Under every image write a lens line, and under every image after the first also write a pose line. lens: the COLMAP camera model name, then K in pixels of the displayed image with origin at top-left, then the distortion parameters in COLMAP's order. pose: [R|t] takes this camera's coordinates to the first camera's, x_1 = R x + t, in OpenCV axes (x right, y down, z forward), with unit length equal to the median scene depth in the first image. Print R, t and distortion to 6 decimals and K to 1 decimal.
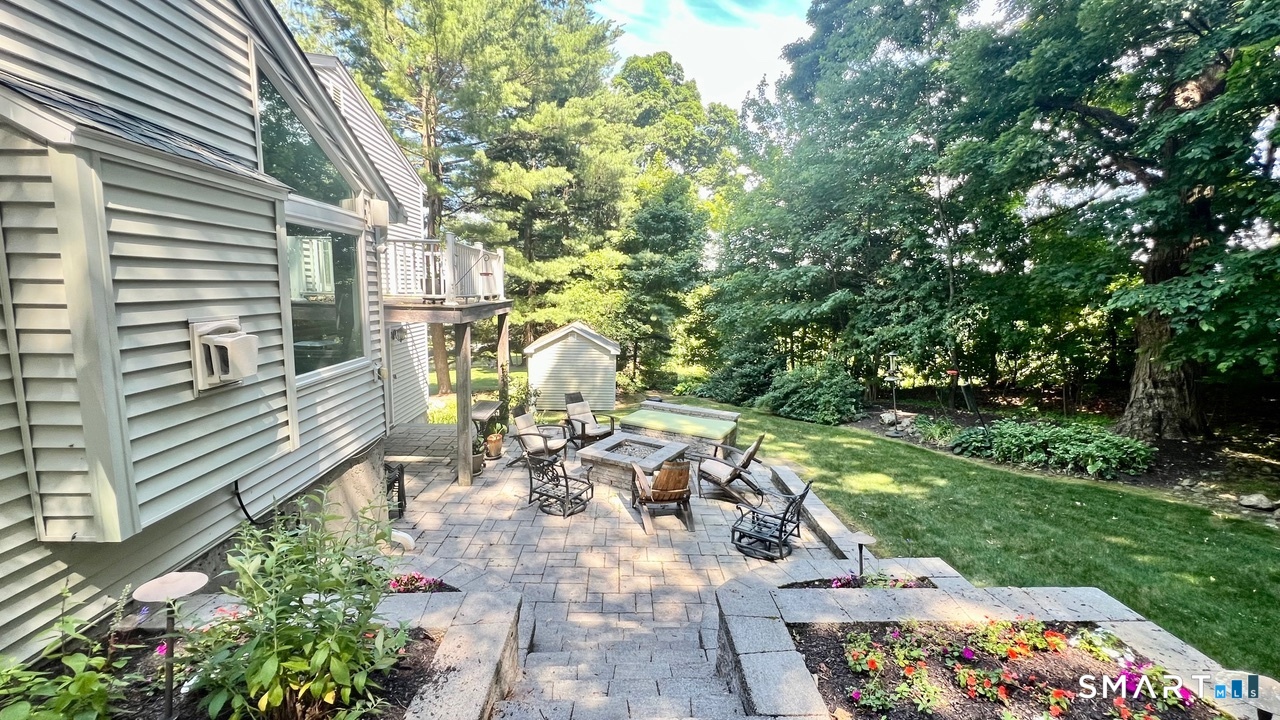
lens RADIAL K [[508.7, 0, 638.2], [0, 508.7, 358.1], [0, 0, 1]] dist [-0.000400, -0.000219]
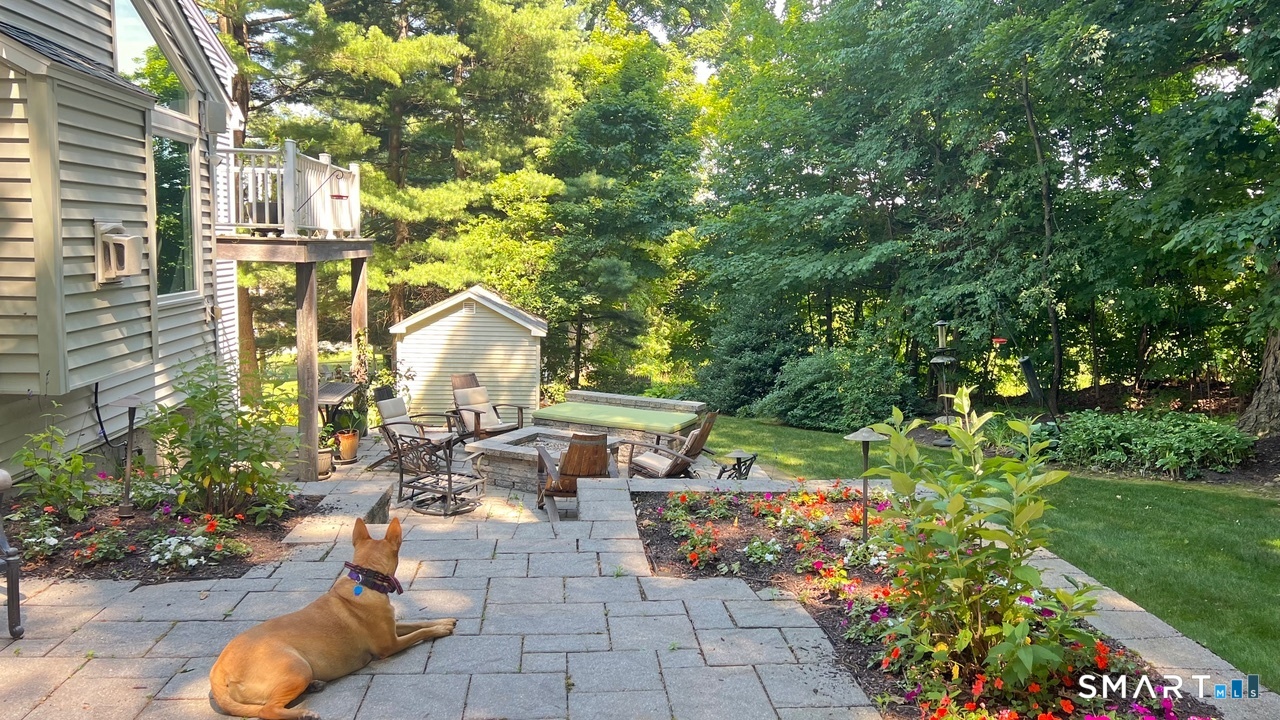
lens RADIAL K [[940.4, 0, 640.0], [0, 940.4, 360.0], [0, 0, 1]] dist [0.090604, -0.139983]
pose [[0.999189, -0.002864, 0.040167, 0.029265], [0.003381, 0.999912, -0.012794, 0.032703], [-0.040126, 0.012919, 0.999111, -0.140765]]
